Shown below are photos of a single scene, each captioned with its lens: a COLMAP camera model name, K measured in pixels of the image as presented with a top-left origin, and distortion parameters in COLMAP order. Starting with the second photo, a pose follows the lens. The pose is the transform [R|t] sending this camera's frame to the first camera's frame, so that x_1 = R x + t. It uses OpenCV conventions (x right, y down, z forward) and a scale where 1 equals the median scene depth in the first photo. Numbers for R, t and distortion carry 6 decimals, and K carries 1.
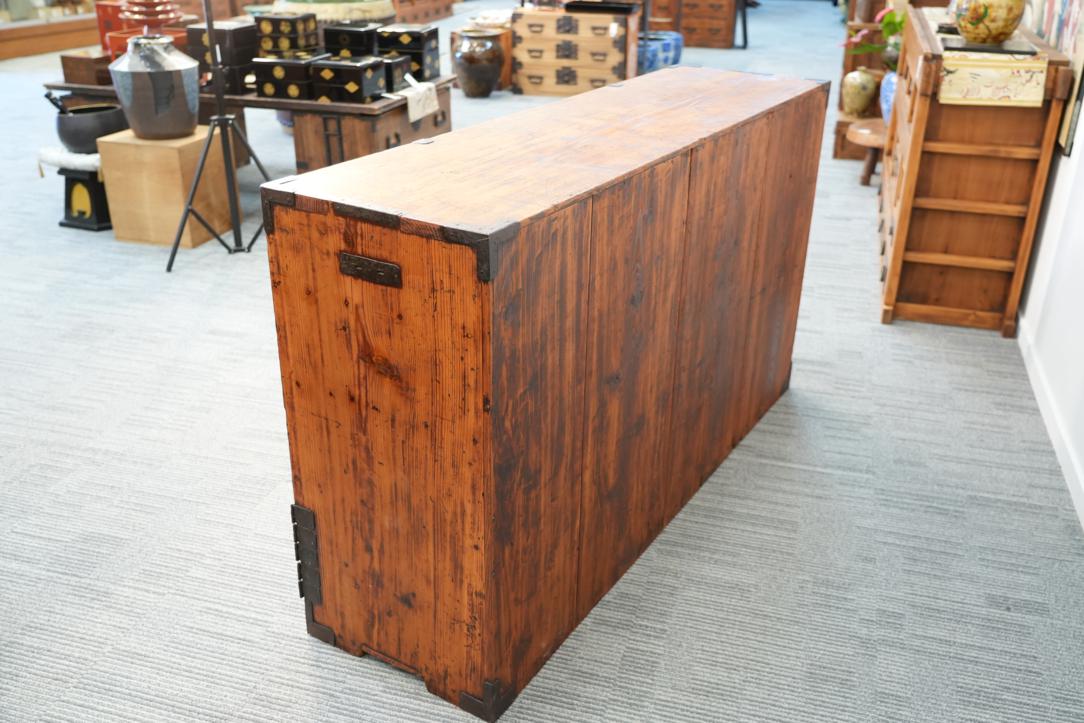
lens RADIAL K [[971.2, 0, 542.0], [0, 971.2, 361.5], [0, 0, 1]] dist [-0.002059, -0.009674]
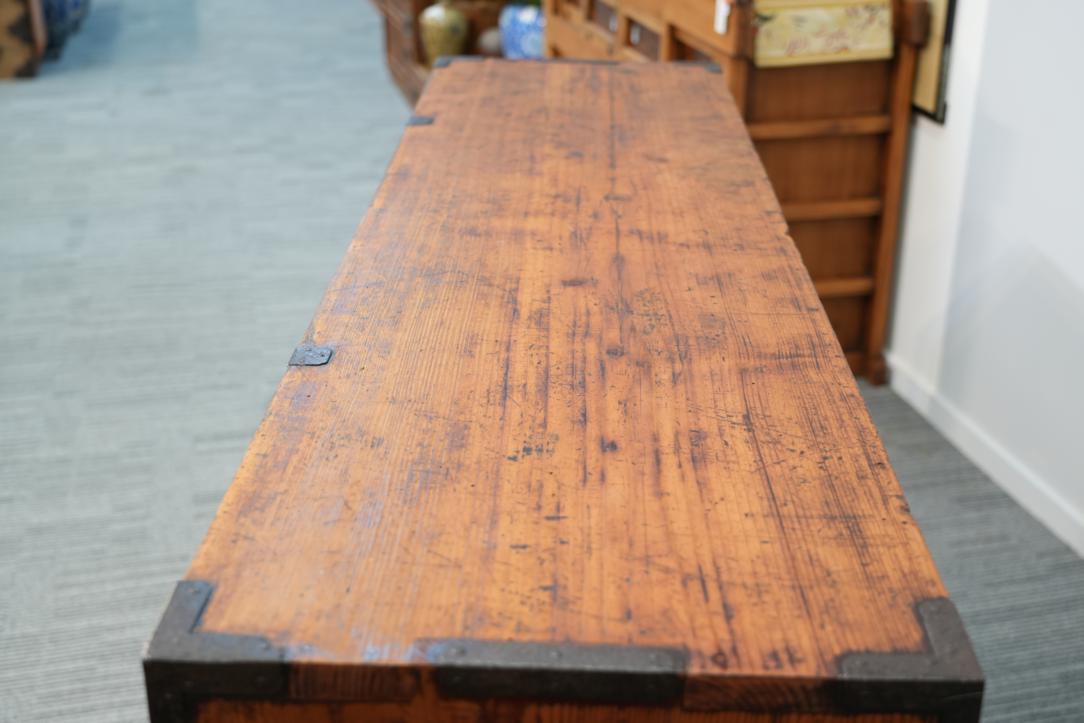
lens RADIAL K [[1369.6, 0, 542.0], [0, 1369.6, 361.5], [0, 0, 1]] dist [0.006174, -0.009926]
pose [[0.866418, -0.204901, 0.455340, -0.365292], [0.215141, 0.976126, 0.029884, -0.264547], [-0.450593, 0.072070, 0.889816, 0.516708]]
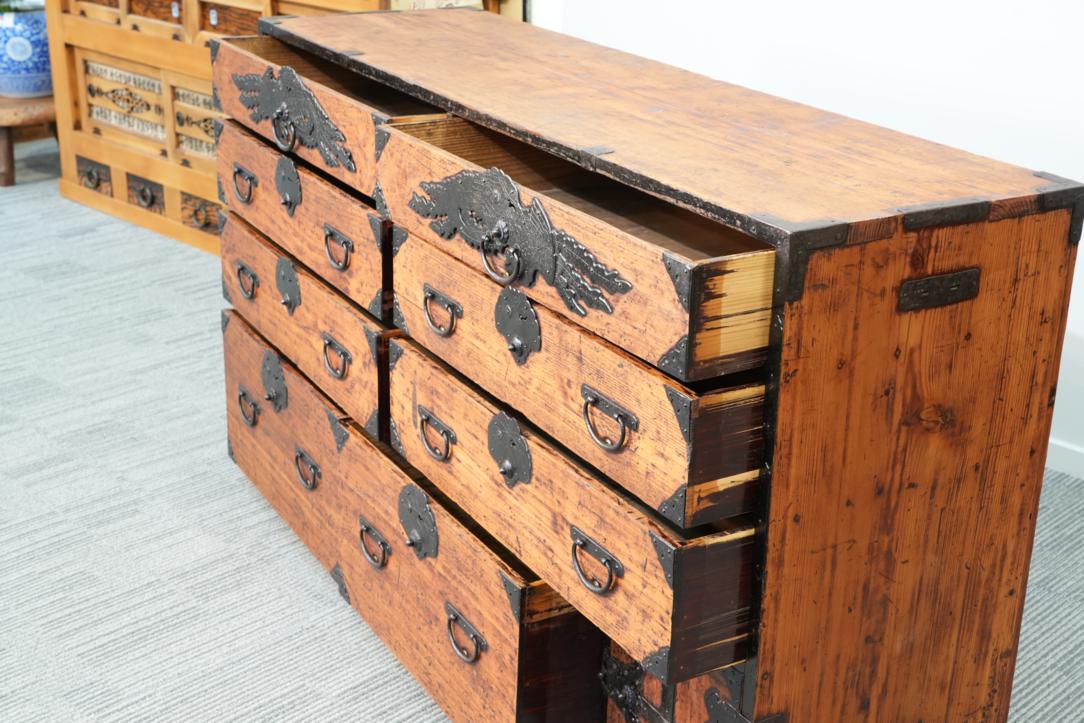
lens RADIAL K [[1498.3, 0, 542.0], [0, 1498.3, 361.5], [0, 0, 1]] dist [-0.004446, -0.013044]
pose [[0.483123, -0.324220, 0.813310, -1.216660], [0.366231, 0.918576, 0.148635, -0.311769], [-0.795278, 0.226050, 0.562525, 0.589064]]
